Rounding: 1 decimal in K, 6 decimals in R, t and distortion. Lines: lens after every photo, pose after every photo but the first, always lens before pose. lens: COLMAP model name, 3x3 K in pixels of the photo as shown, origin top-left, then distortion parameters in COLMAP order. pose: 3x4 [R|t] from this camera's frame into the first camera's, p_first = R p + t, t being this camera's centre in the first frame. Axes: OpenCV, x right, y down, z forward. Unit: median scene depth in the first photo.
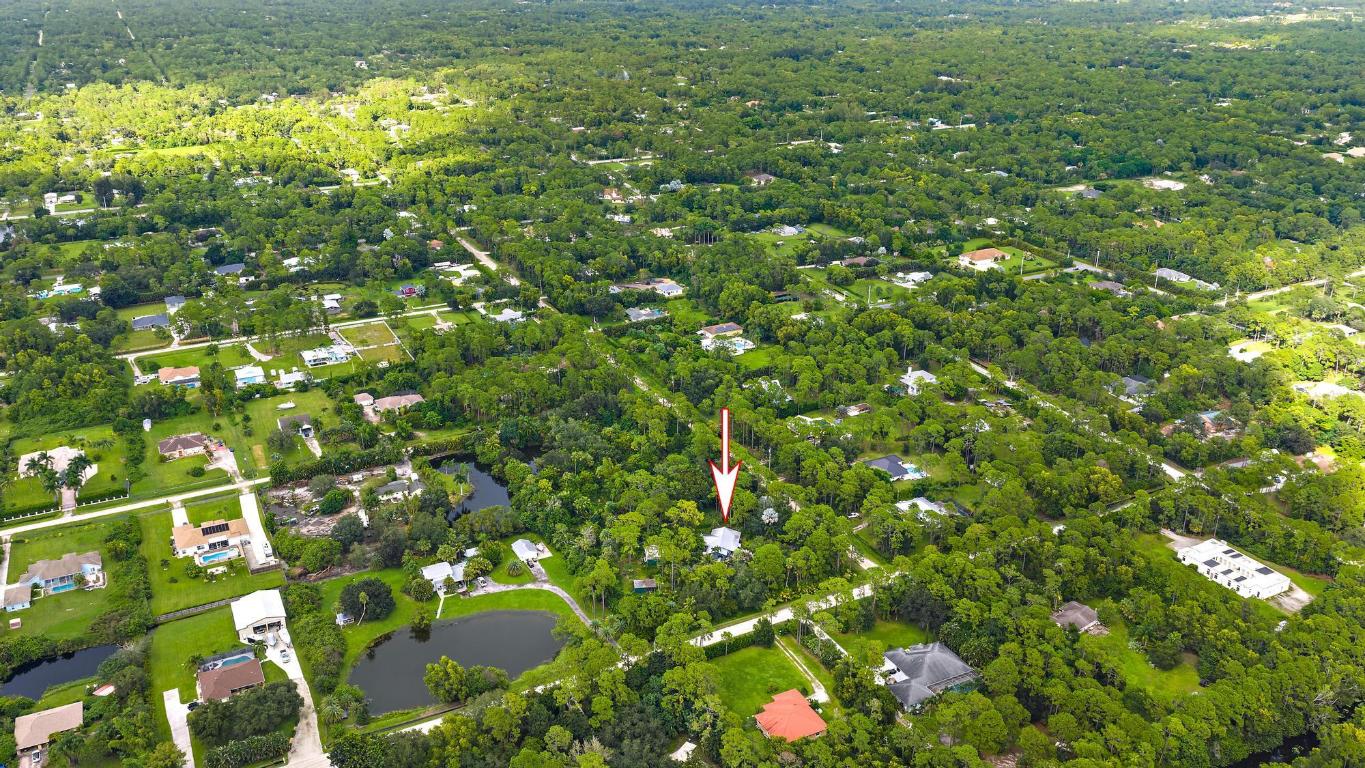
lens RADIAL K [[1137.7, 0, 683.7], [0, 1137.7, 382.0], [0, 0, 1]] dist [0.014317, -0.026163]
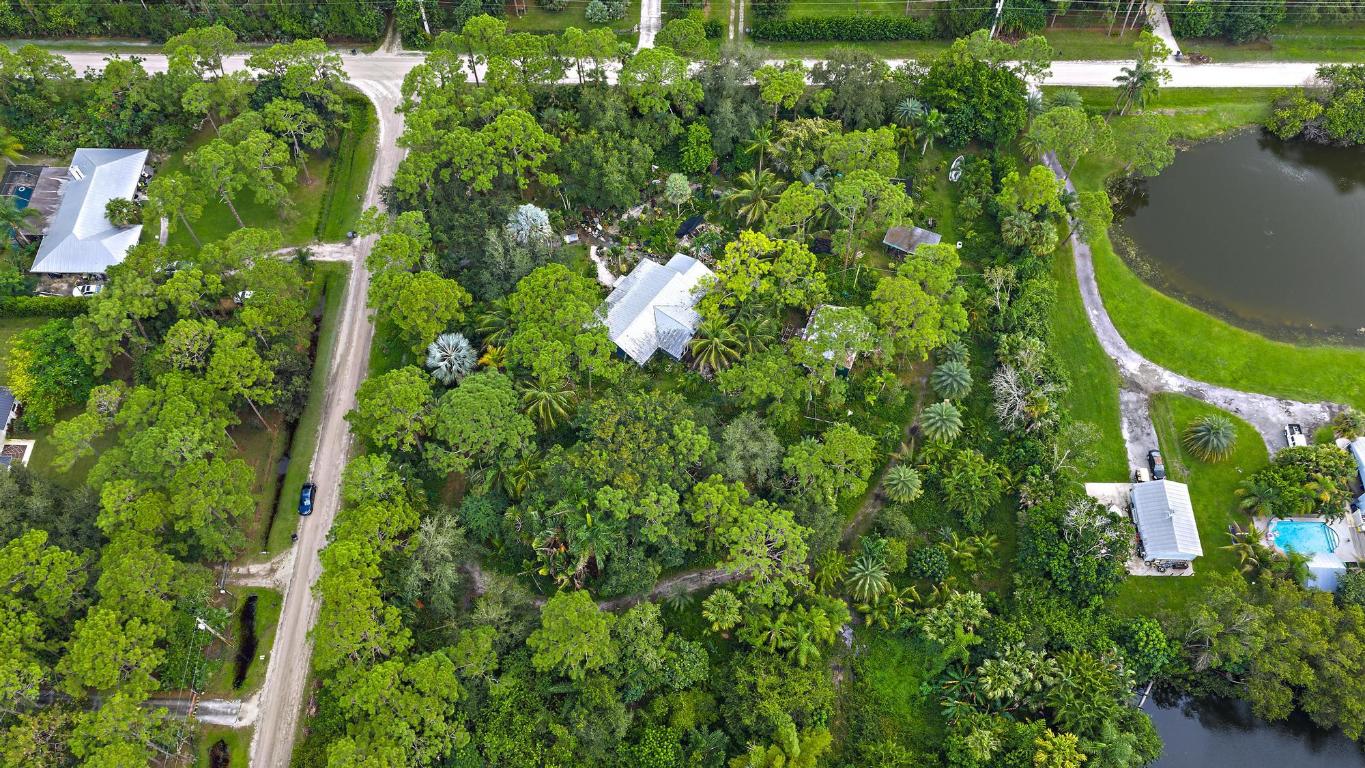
lens RADIAL K [[1137.7, 0, 684.3], [0, 1137.7, 389.9], [0, 0, 1]] dist [0.014317, -0.026163]
pose [[-0.884758, -0.402809, 0.234410, -0.069939], [0.174277, 0.180525, 0.968007, -0.202272], [-0.432239, 0.897305, -0.089520, 0.978301]]
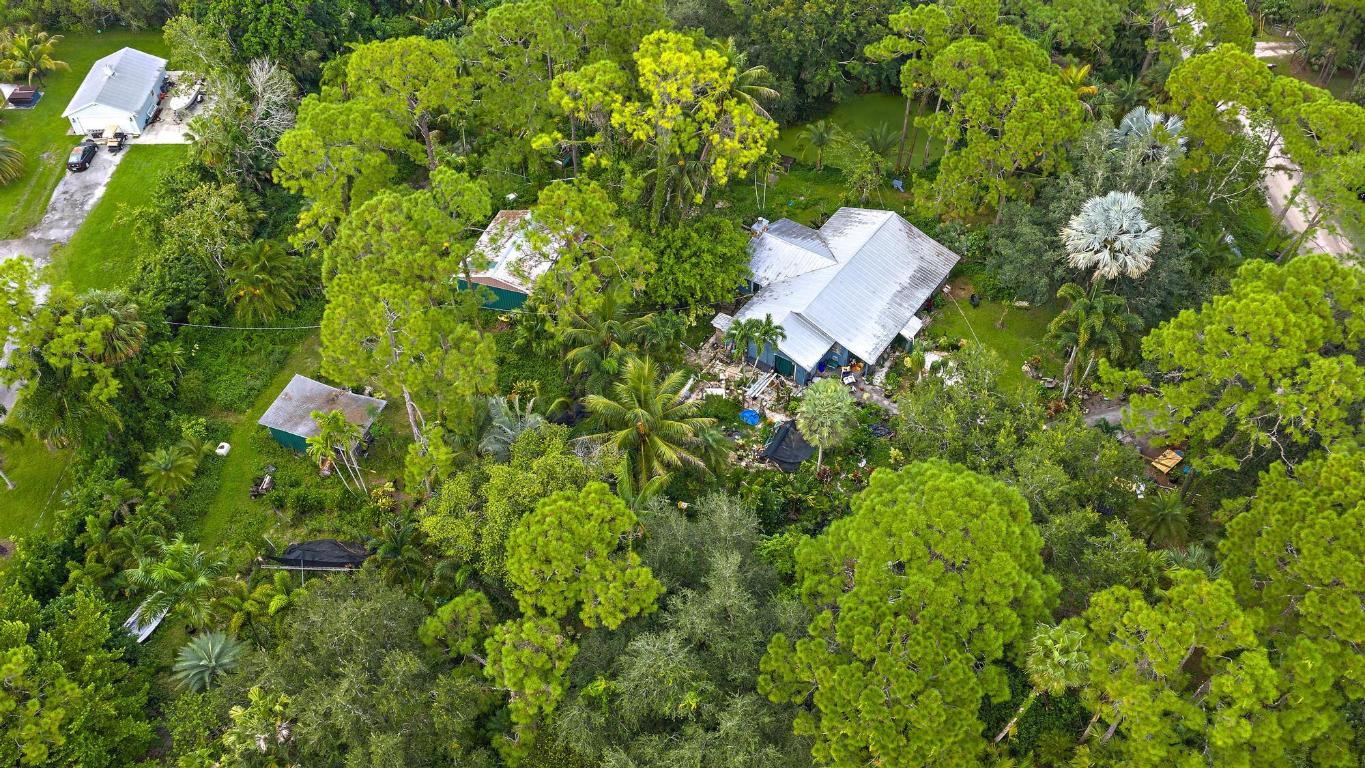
lens RADIAL K [[1137.7, 0, 681.3], [0, 1137.7, 384.0], [0, 0, 1]] dist [0.014317, -0.026163]
pose [[0.897257, 0.319478, -0.304737, 0.071402], [-0.163738, 0.881780, 0.442328, 0.064295], [0.410024, -0.346985, 0.843494, 0.748137]]
